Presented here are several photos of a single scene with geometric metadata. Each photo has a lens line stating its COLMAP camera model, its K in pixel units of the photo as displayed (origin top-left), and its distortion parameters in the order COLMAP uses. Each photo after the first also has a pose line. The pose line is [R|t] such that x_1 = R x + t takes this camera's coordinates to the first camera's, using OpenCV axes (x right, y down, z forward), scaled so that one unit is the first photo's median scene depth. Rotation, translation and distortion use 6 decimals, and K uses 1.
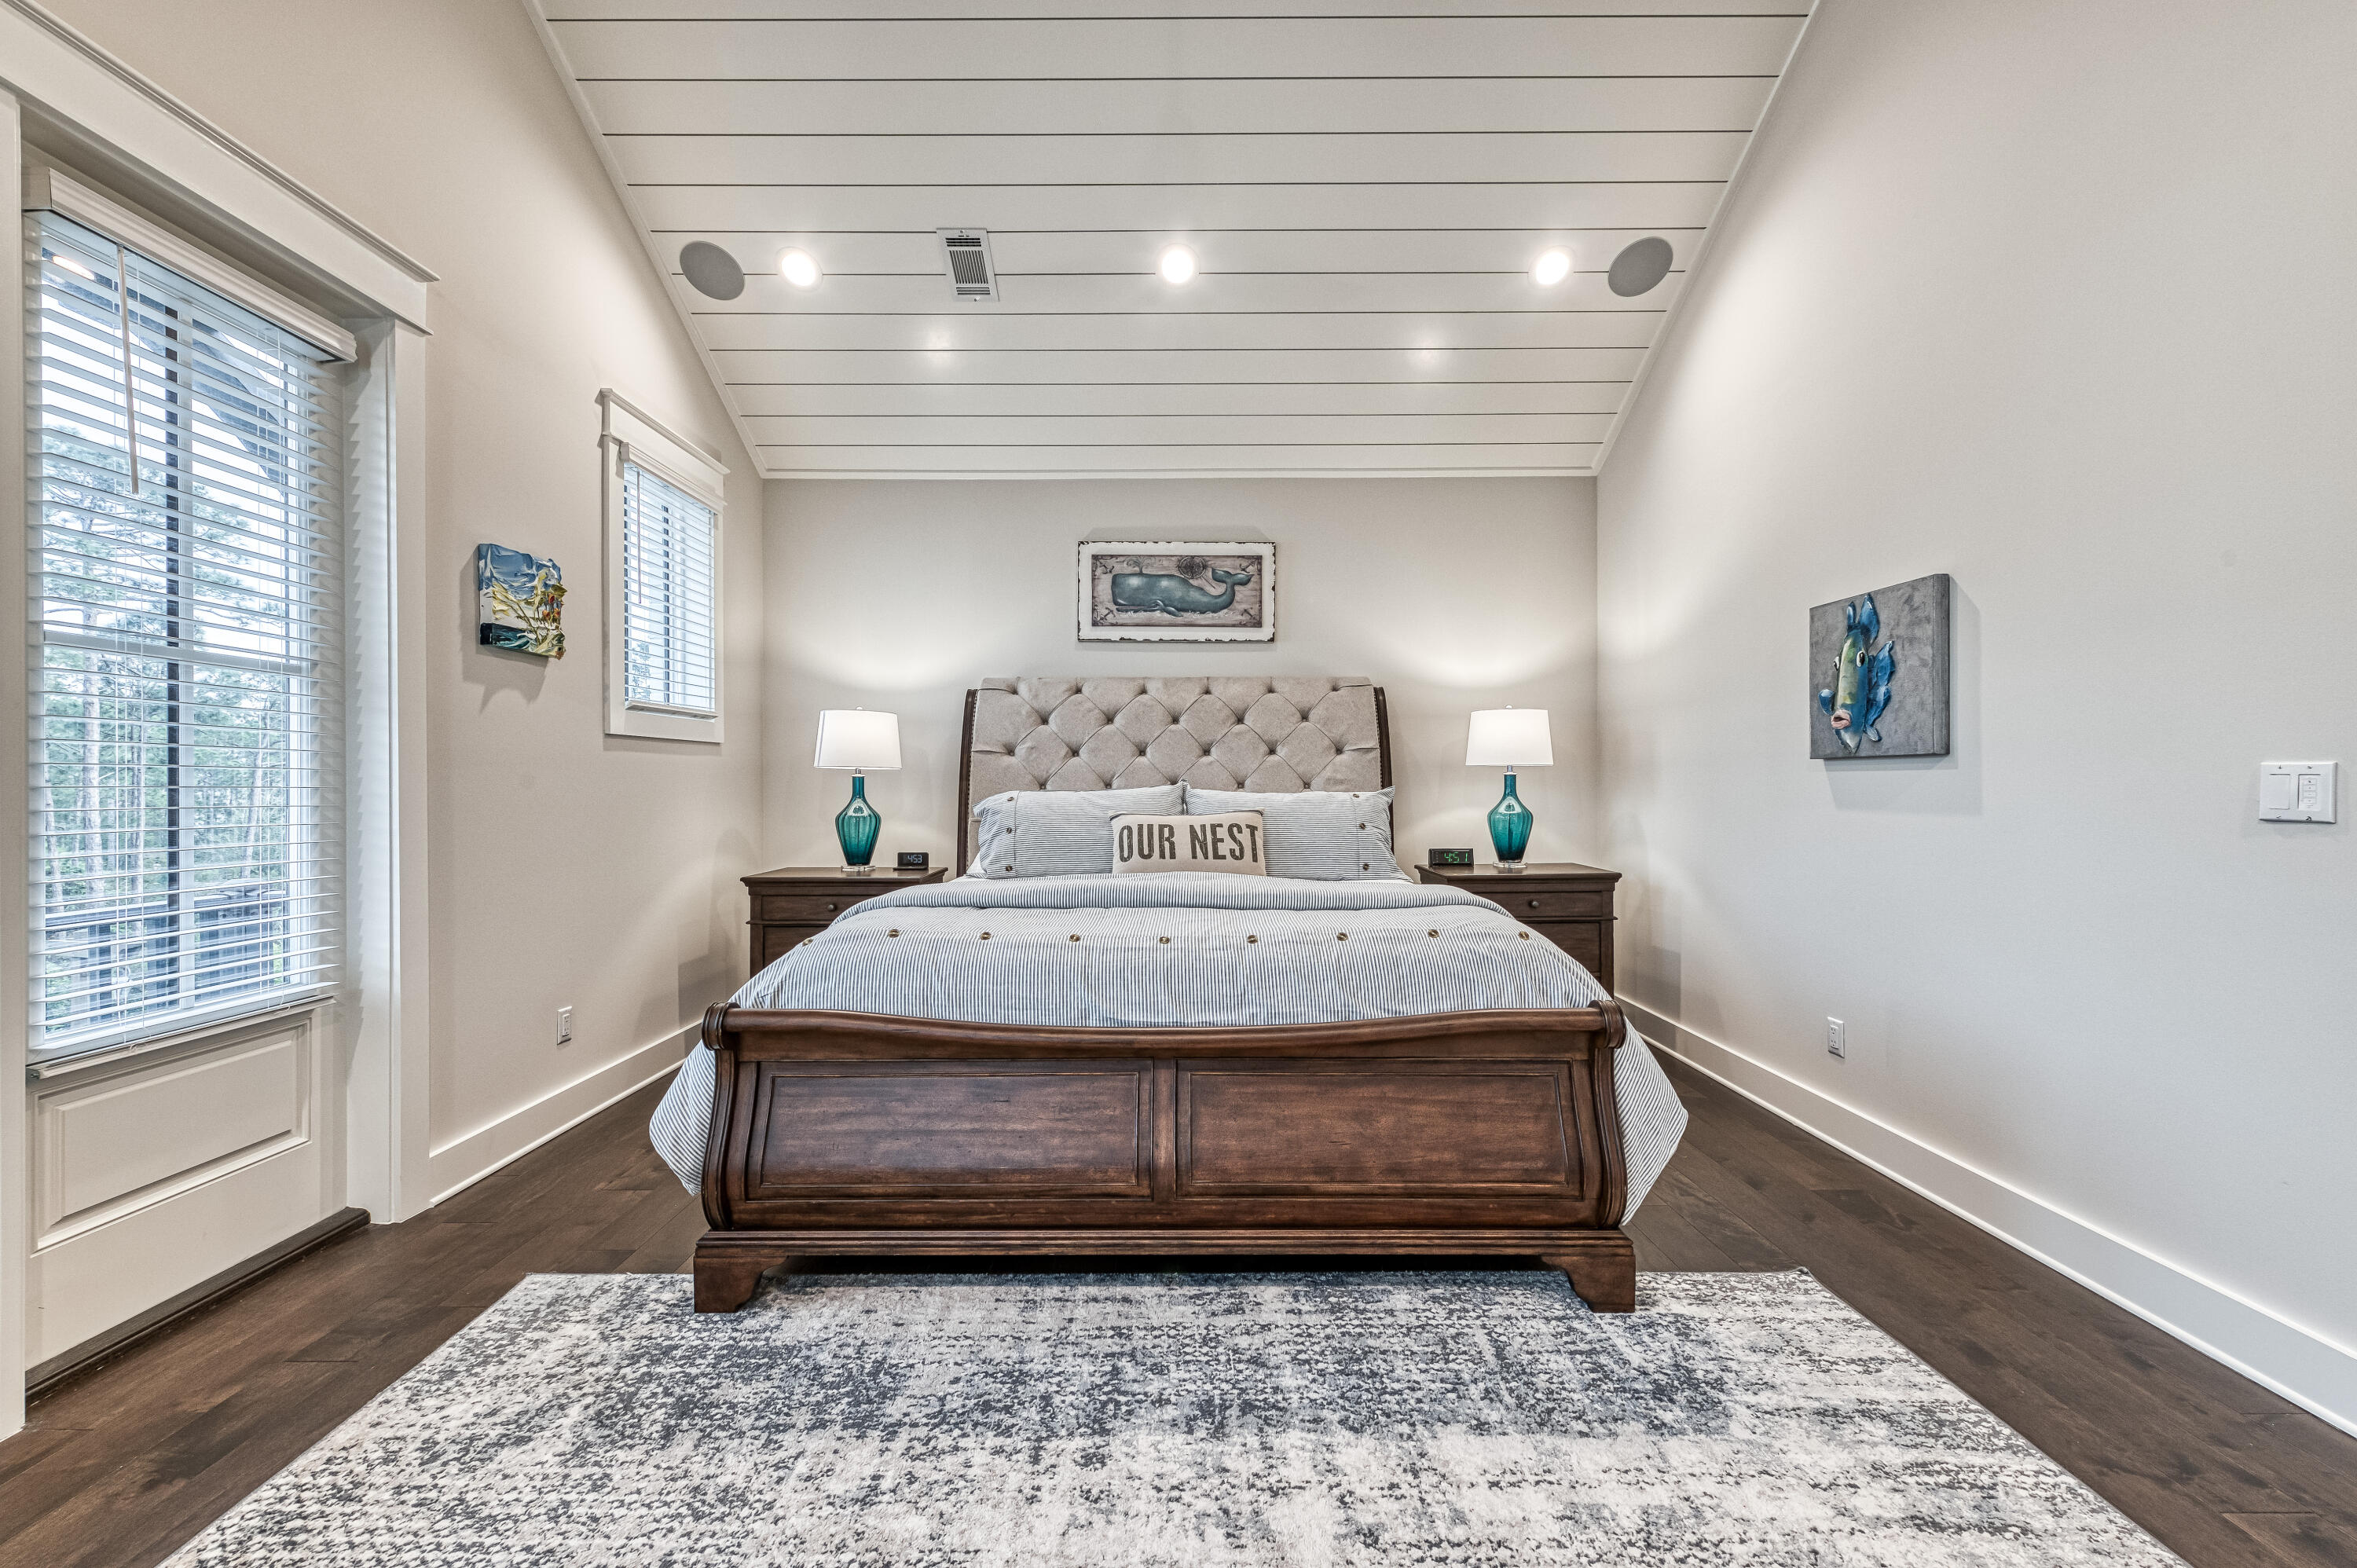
lens RADIAL K [[917.9, 0, 1184.0], [0, 917.9, 790.5], [0, 0, 1]] dist [0.005052, -0.003941]
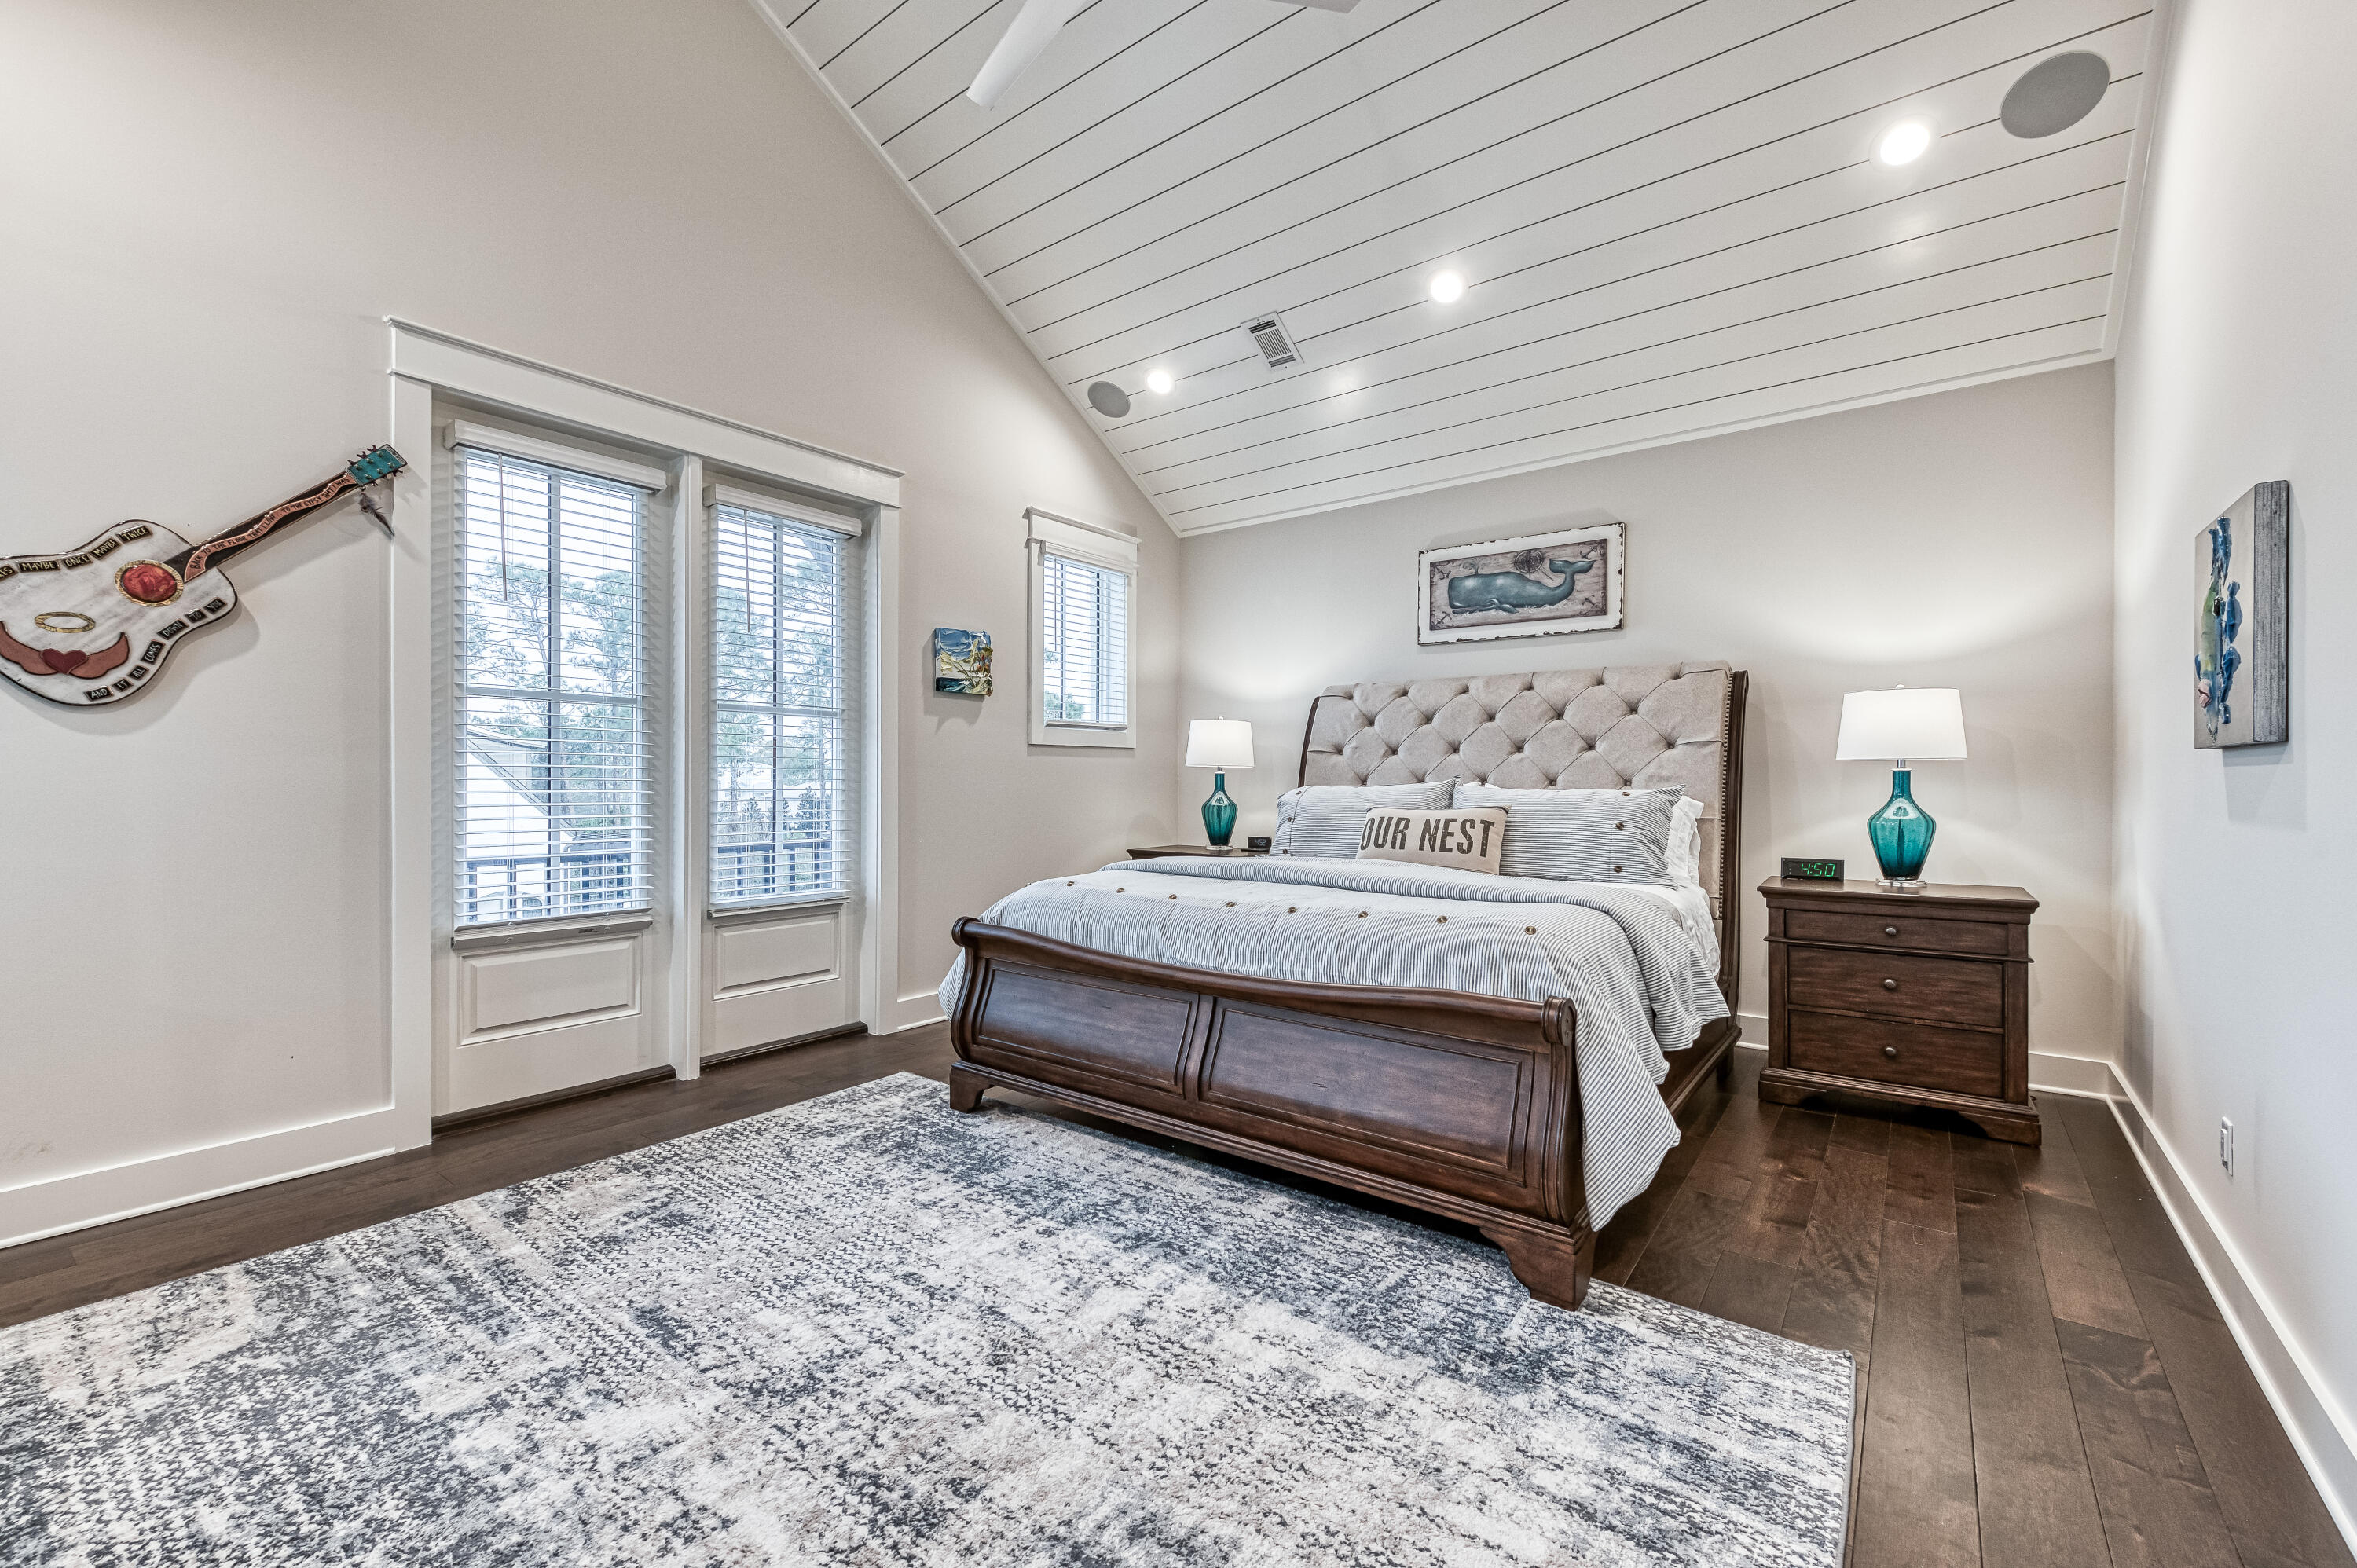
lens RADIAL K [[935.7, 0, 1190.9], [0, 935.7, 788.2], [0, 0, 1]] dist [0.001190, -0.000349]
pose [[0.804626, 0.009206, -0.593711, 0.591729], [-0.008413, 0.999956, 0.004104, -0.000191], [0.593723, 0.001693, 0.804668, -0.049918]]
